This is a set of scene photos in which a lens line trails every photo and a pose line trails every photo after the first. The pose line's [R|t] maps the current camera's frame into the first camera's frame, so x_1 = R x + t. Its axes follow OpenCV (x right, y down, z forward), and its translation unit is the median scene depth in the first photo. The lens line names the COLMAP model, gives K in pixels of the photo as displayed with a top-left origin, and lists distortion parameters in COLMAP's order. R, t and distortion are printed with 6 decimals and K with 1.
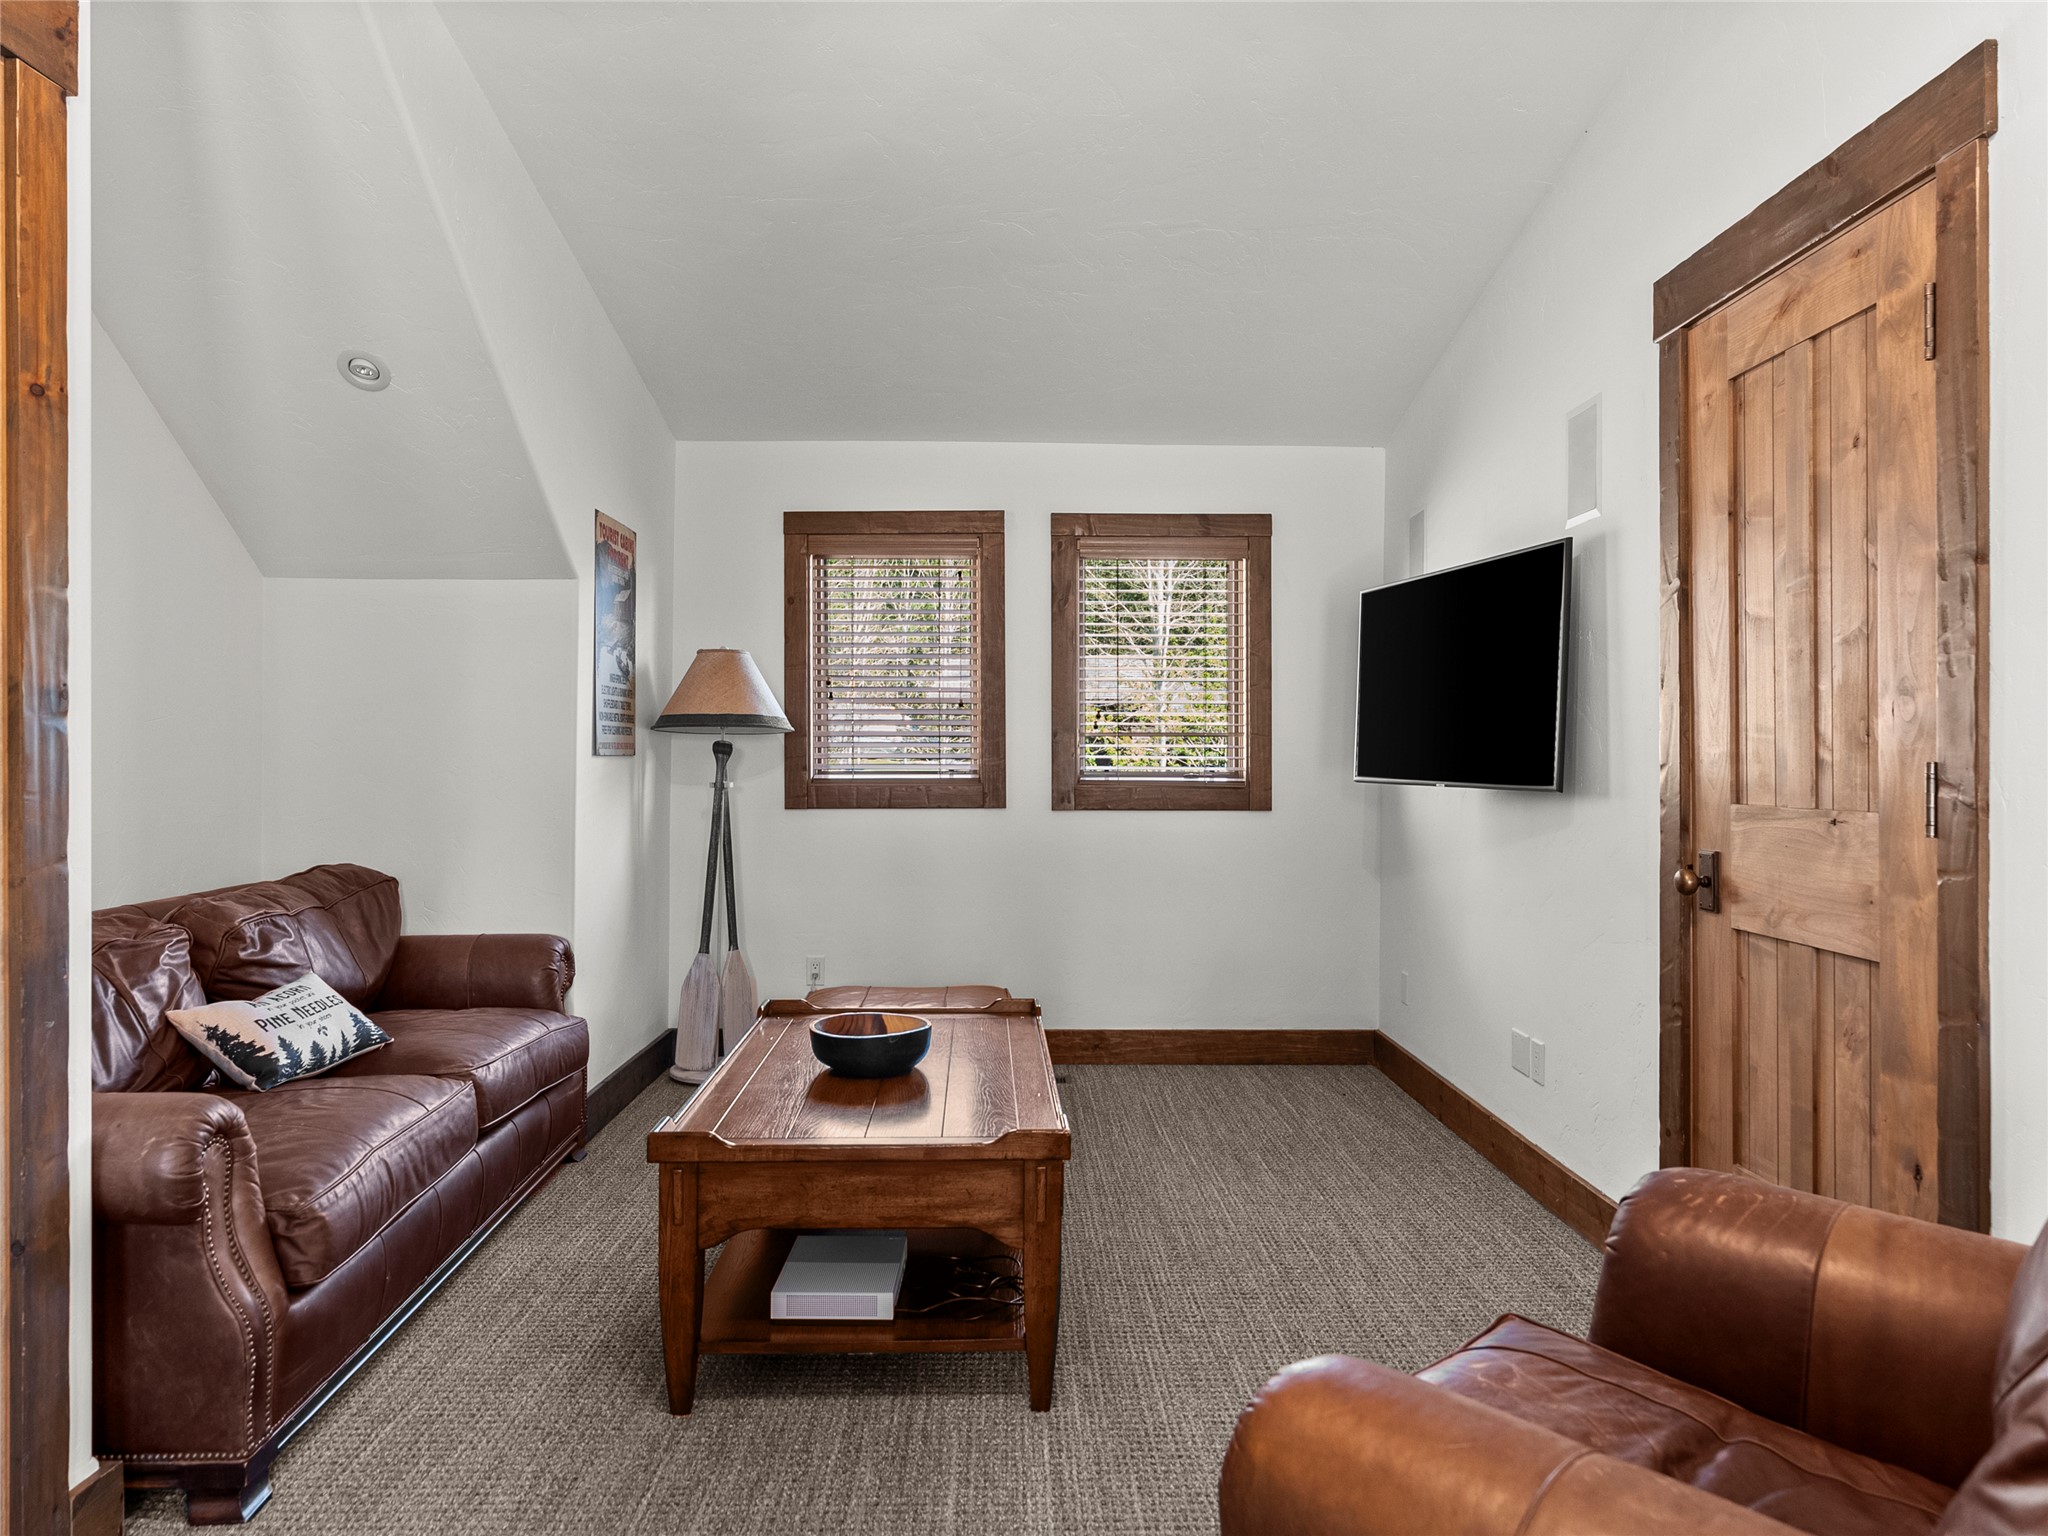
lens RADIAL K [[1290.6, 0, 1024.8], [0, 1290.6, 781.5], [0, 0, 1]] dist [-0.010286, 0.006572]
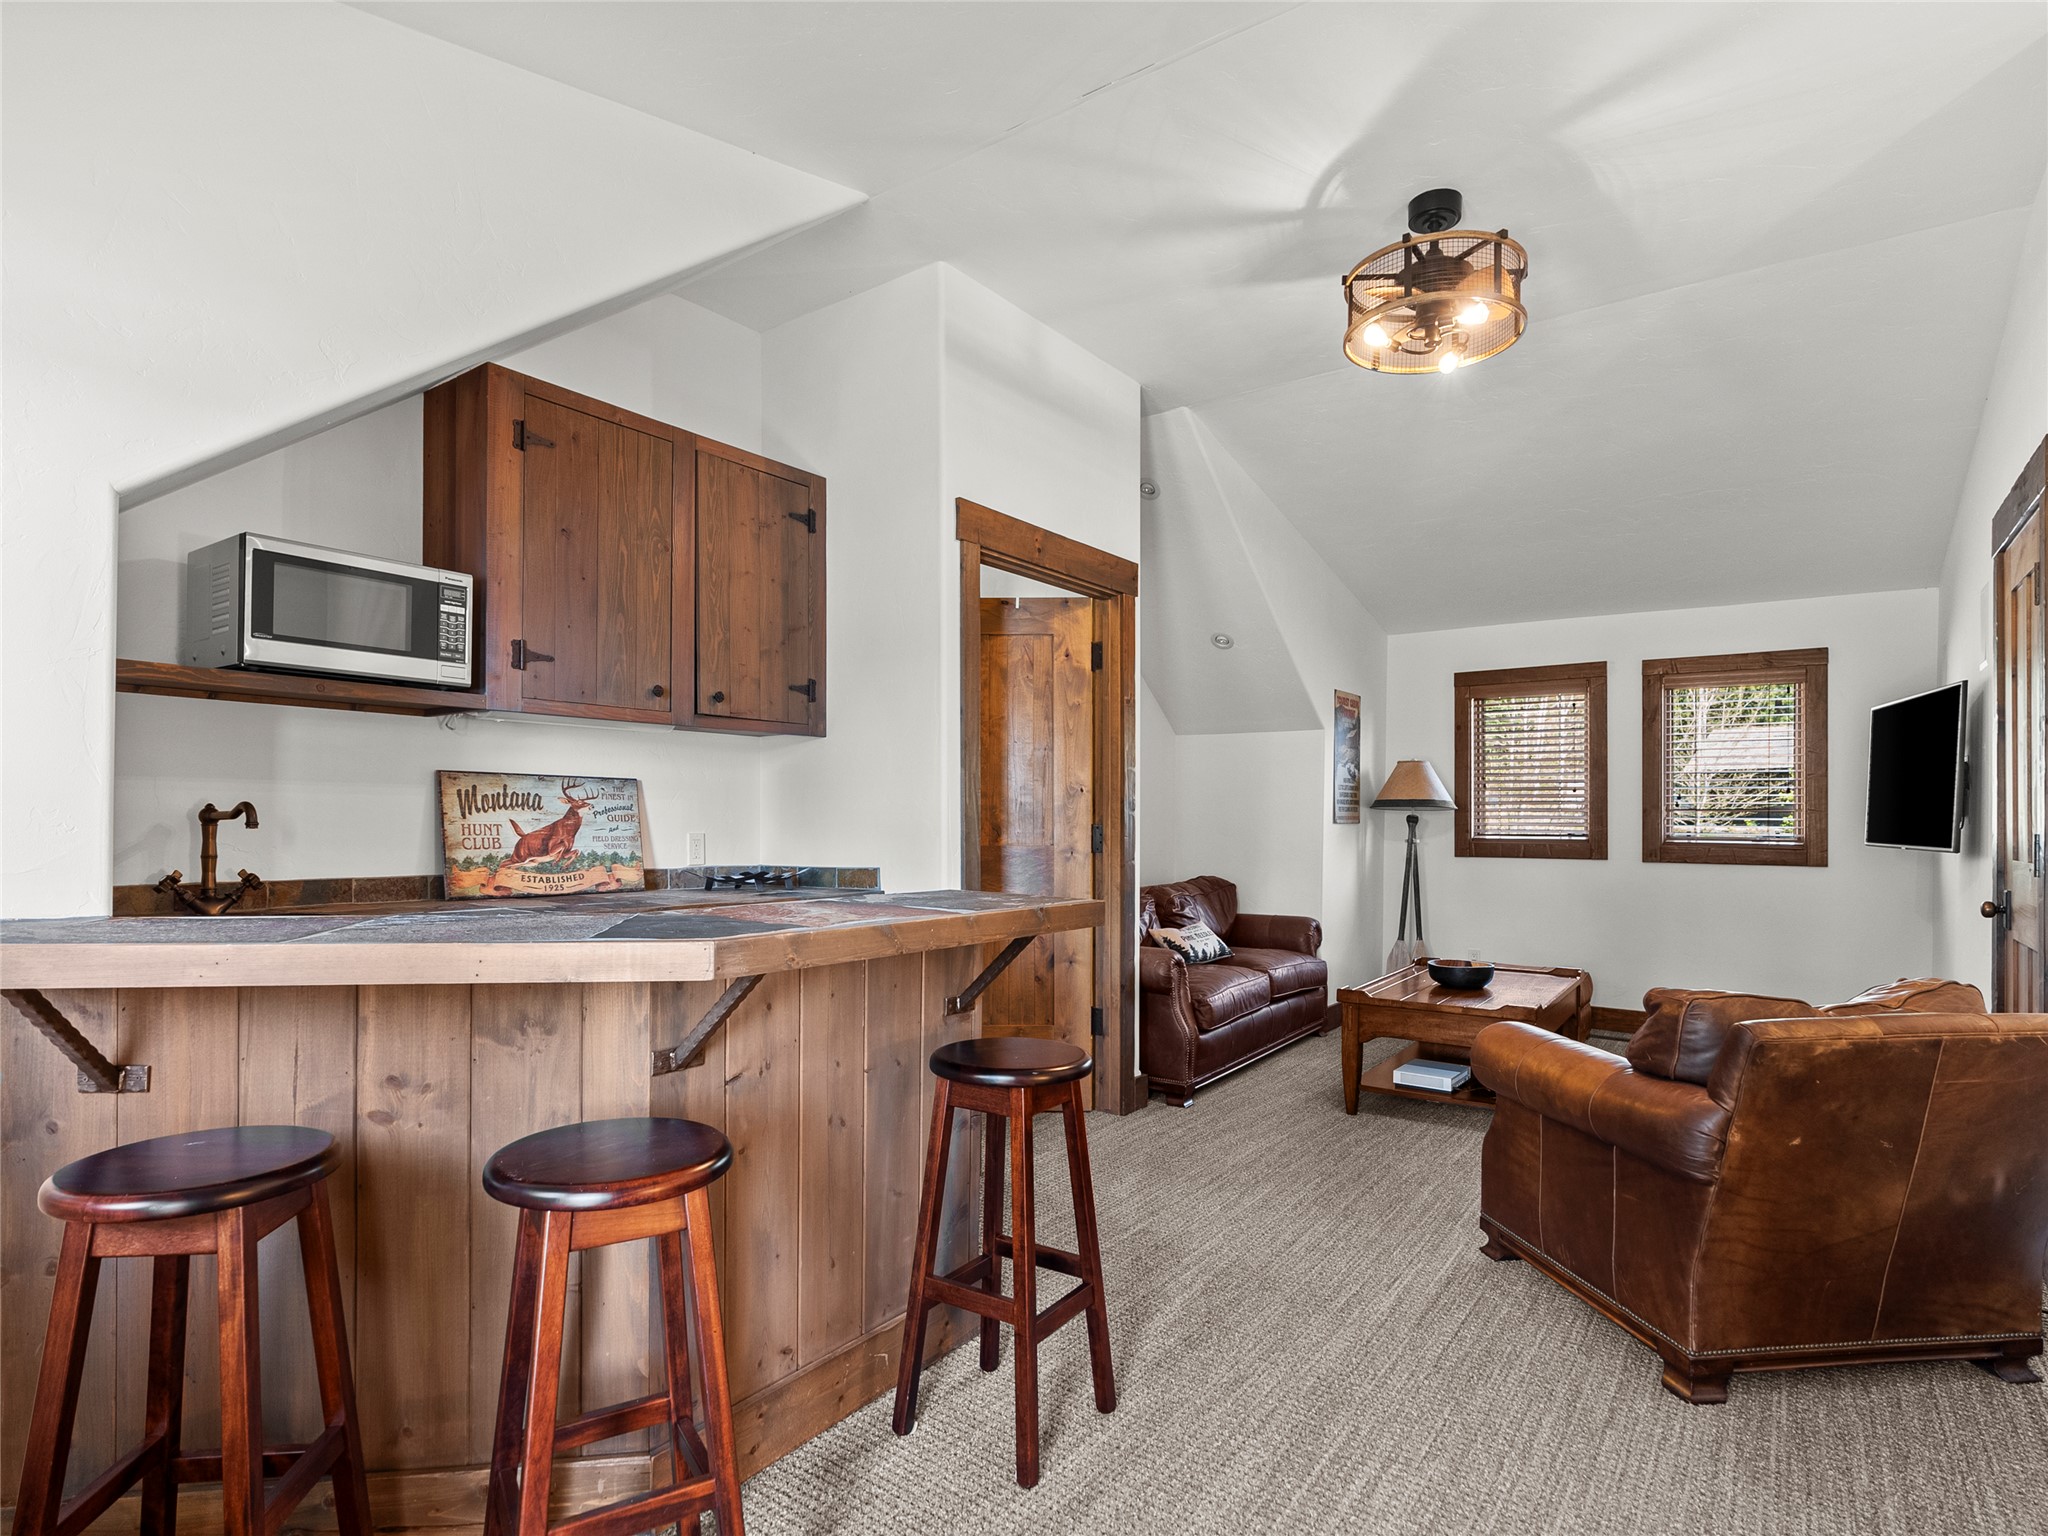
lens RADIAL K [[1070.3, 0, 1024.0], [0, 1070.3, 768.0], [0, 0, 1]] dist [-0.000060, -0.000771]
pose [[0.800034, -0.025457, -0.599414, 0.223788], [-0.015493, 0.997890, -0.063058, 0.004151], [0.599754, 0.059736, 0.797951, -0.476619]]
